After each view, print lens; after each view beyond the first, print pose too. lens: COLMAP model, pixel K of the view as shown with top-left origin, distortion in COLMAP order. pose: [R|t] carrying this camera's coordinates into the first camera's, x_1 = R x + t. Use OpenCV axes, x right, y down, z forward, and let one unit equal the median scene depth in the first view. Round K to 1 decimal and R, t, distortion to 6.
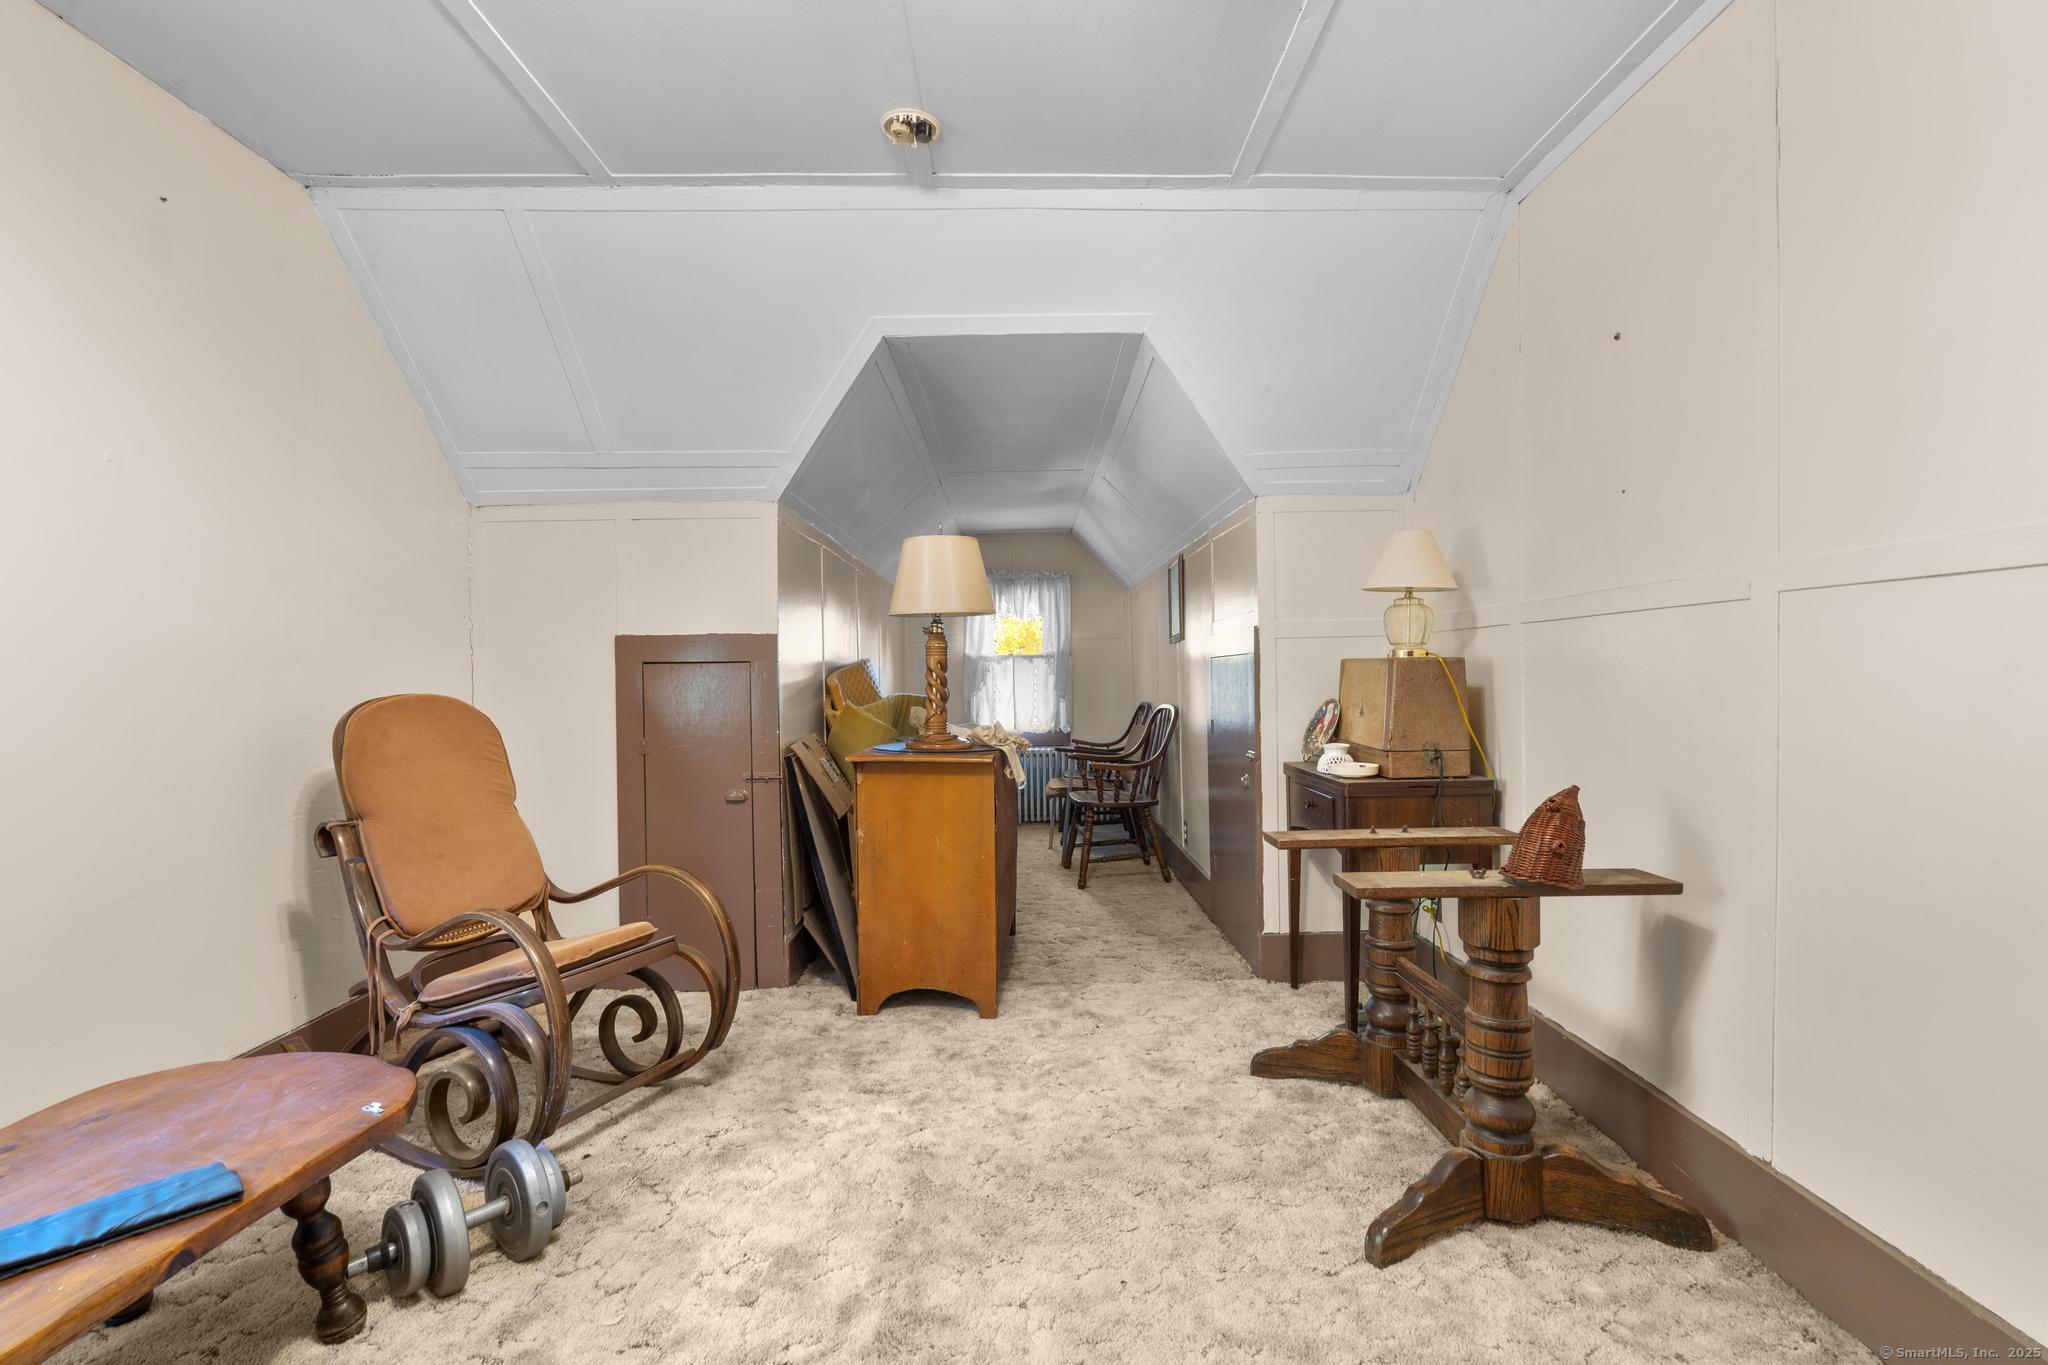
lens RADIAL K [[912.8, 0, 1030.3], [0, 912.8, 682.6], [0, 0, 1]] dist [-0.006138, 0.001167]
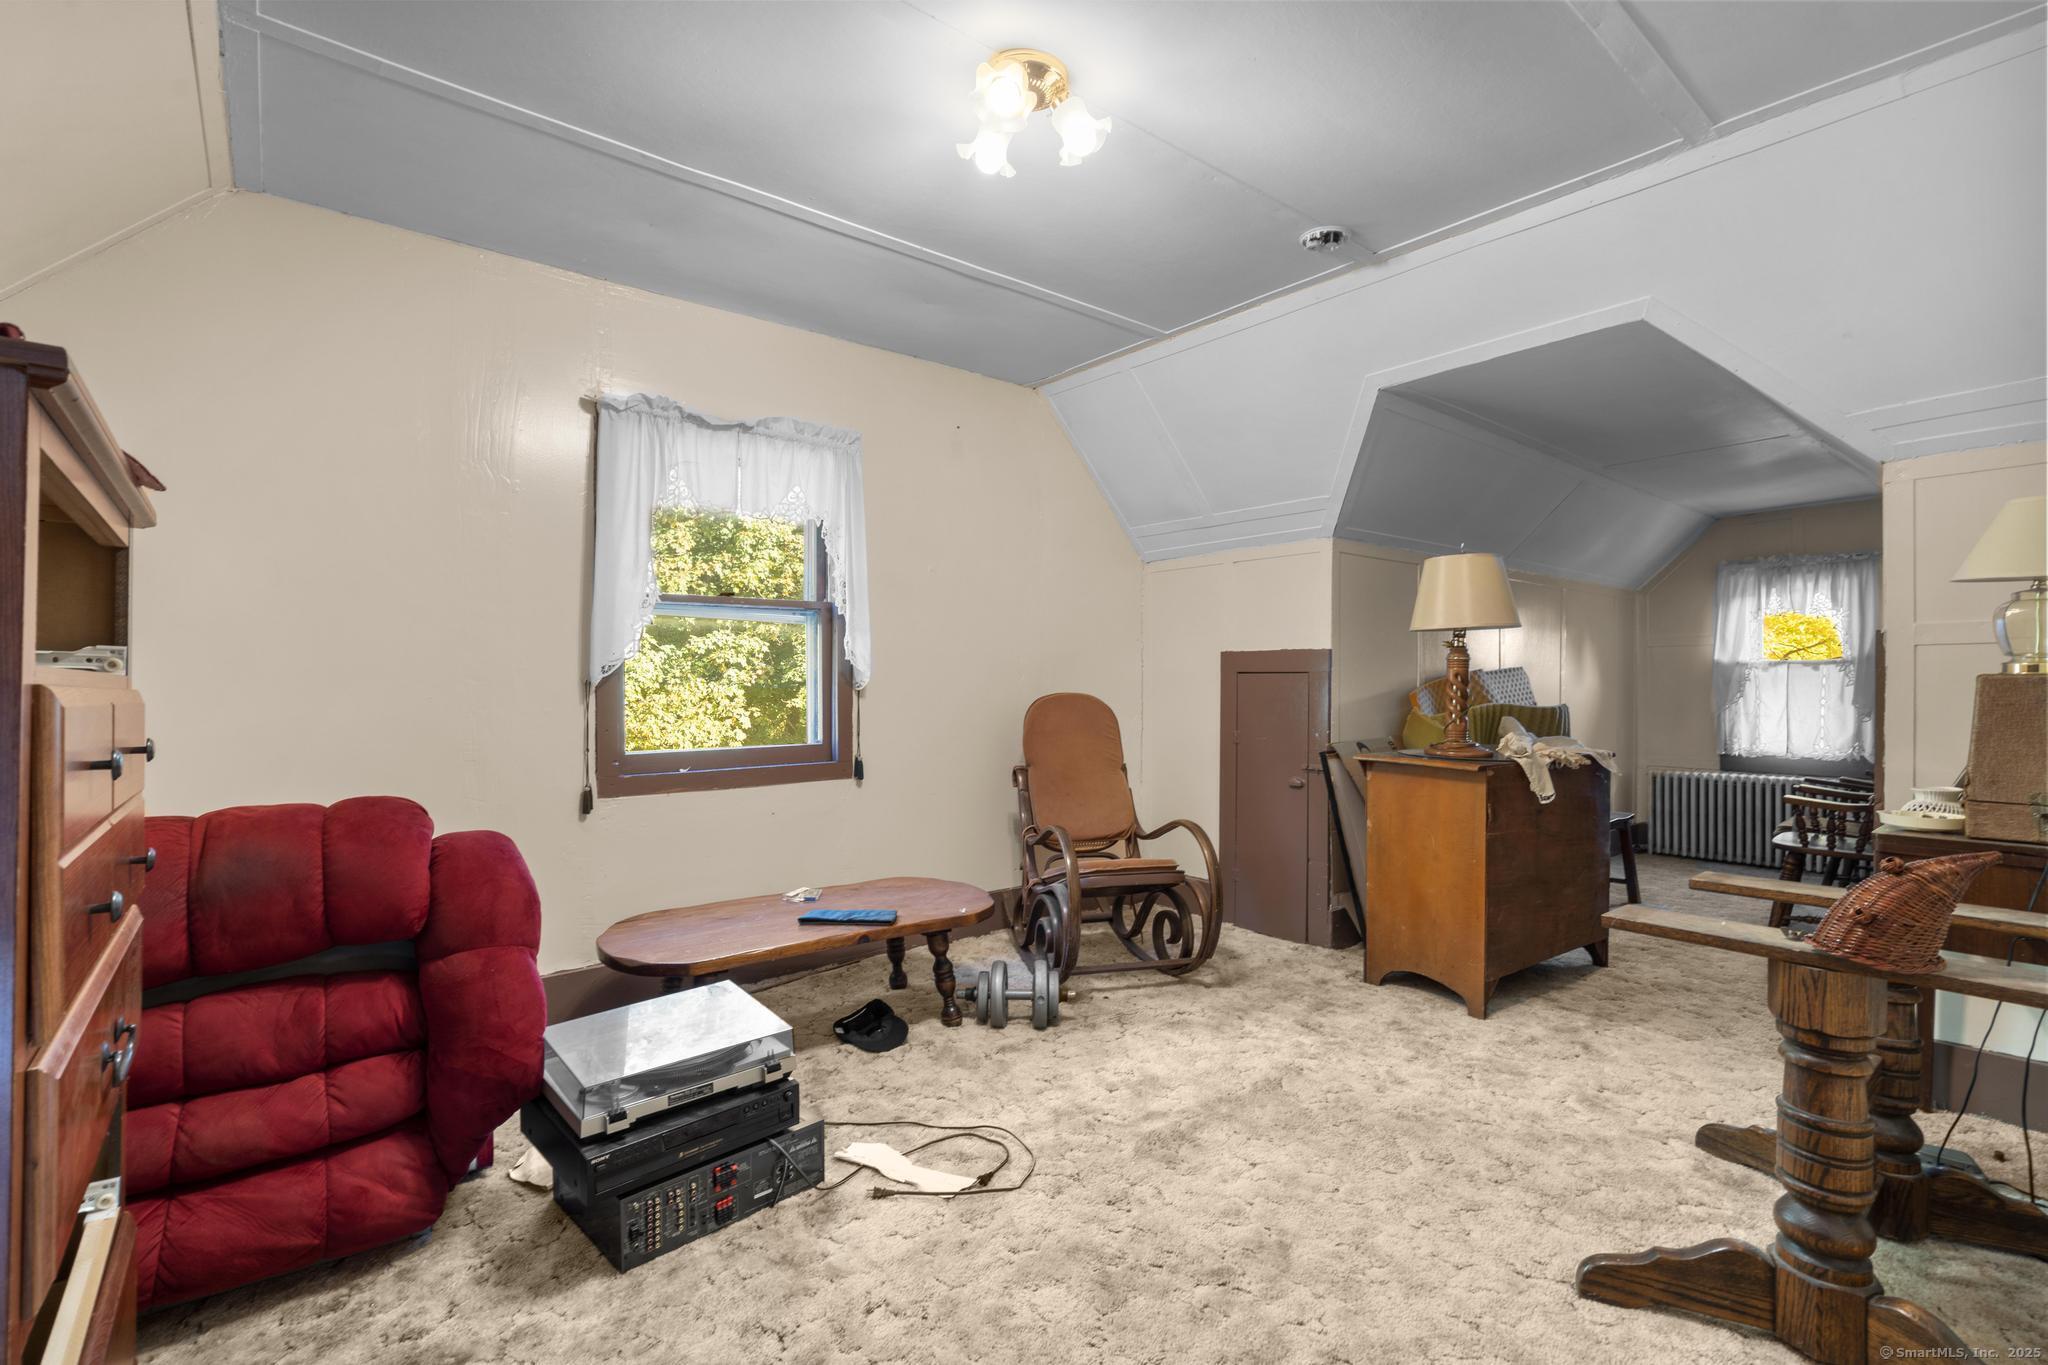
lens RADIAL K [[912.8, 0, 1029.6], [0, 912.8, 678.7], [0, 0, 1]] dist [-0.006138, 0.001167]
pose [[0.632120, 0.011677, -0.774782, 0.501937], [-0.016560, 0.999862, 0.001558, -0.012696], [0.774693, 0.011845, 0.632226, -0.062140]]
